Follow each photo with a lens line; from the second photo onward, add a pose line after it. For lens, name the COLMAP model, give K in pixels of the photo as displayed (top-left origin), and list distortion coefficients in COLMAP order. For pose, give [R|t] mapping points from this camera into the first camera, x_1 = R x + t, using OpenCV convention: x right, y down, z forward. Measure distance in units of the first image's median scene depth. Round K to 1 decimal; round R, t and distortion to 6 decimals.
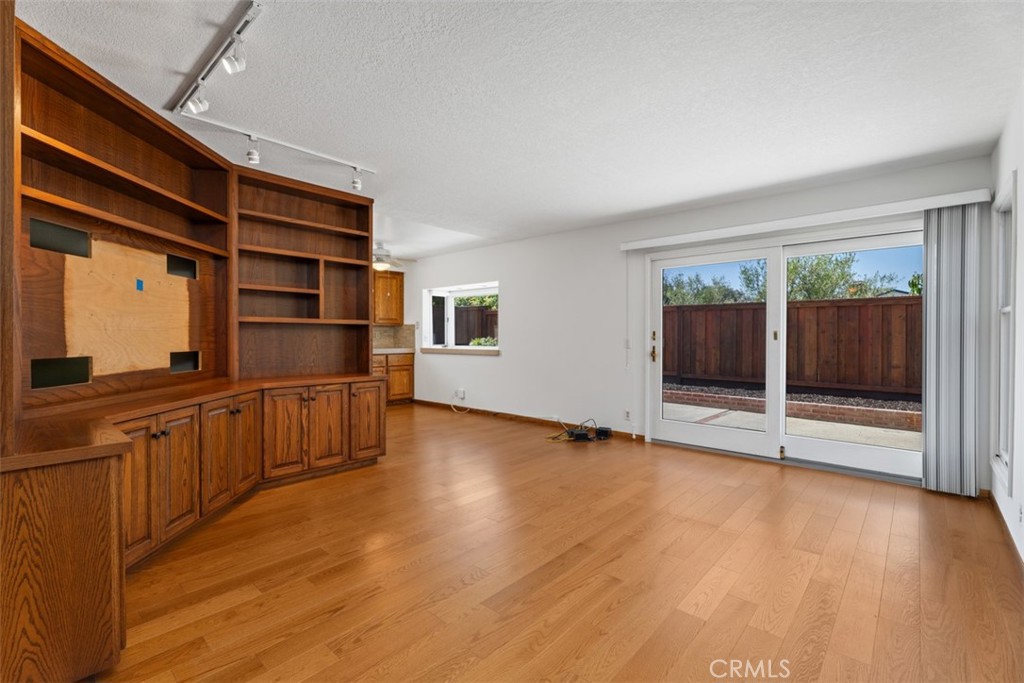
lens RADIAL K [[456.8, 0, 514.9], [0, 456.8, 337.4], [0, 0, 1]] dist [-0.004592, -0.000075]
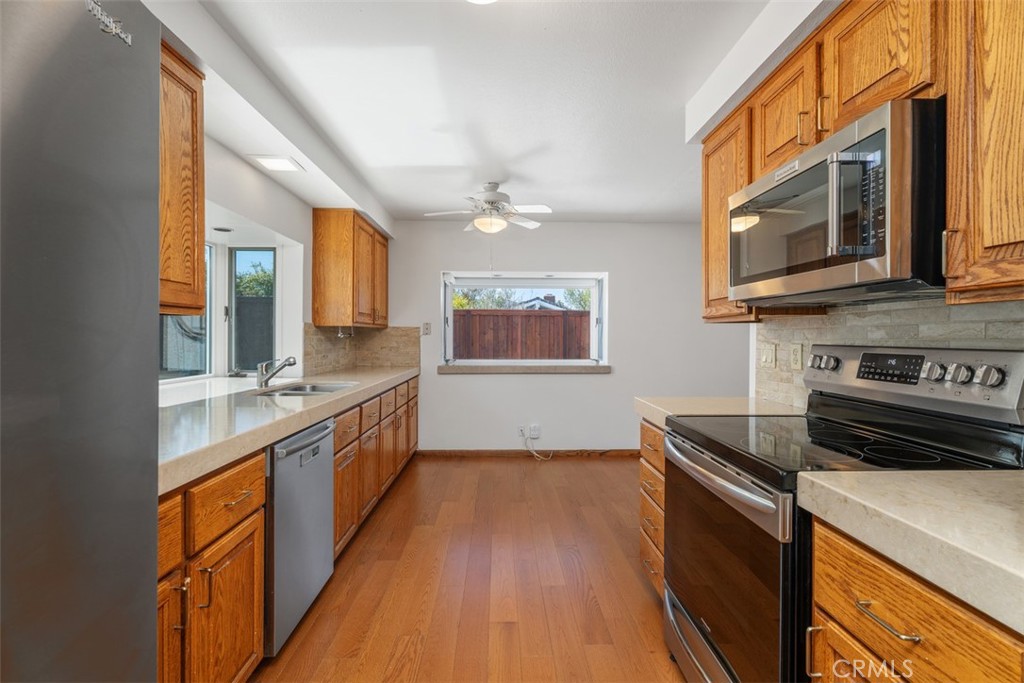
lens RADIAL K [[456.8, 0, 506.7], [0, 456.8, 338.5], [0, 0, 1]] dist [-0.004592, -0.000075]
pose [[0.734939, 0.000162, 0.678133, -0.544925], [0.001048, 0.999999, -0.001375, -0.012534], [-0.678133, 0.001721, 0.734938, 0.475396]]
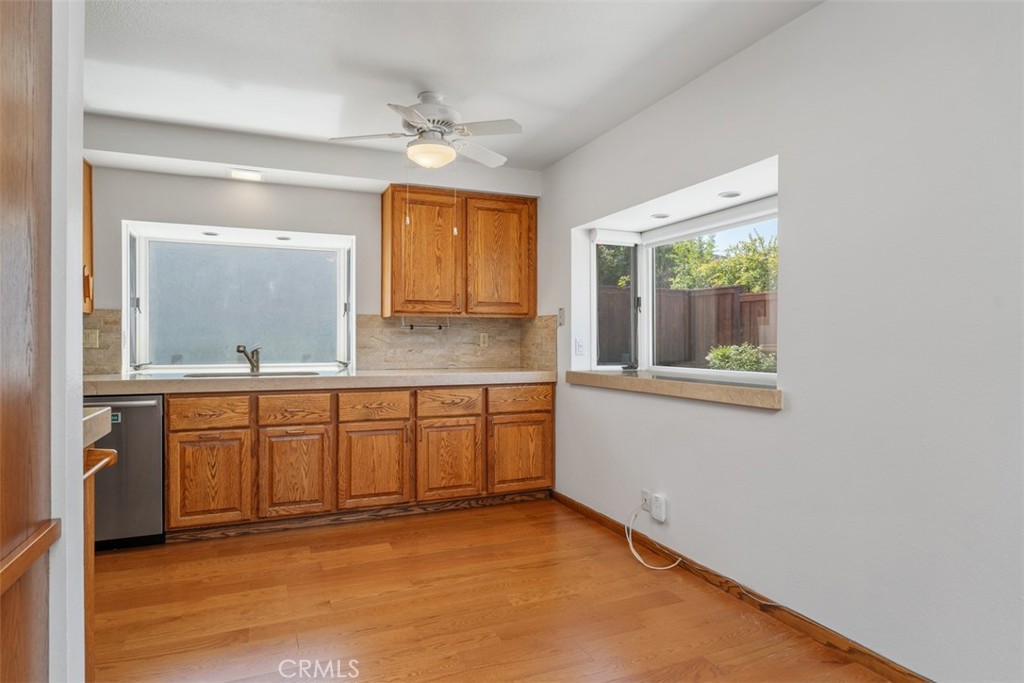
lens RADIAL K [[591.5, 0, 507.9], [0, 591.5, 338.2], [0, 0, 1]] dist [-0.005467, -0.000469]
pose [[0.904365, 0.000125, -0.426761, -0.026775], [-0.003319, 0.999972, -0.006741, -0.003145], [0.426748, 0.007512, 0.904339, 0.486179]]
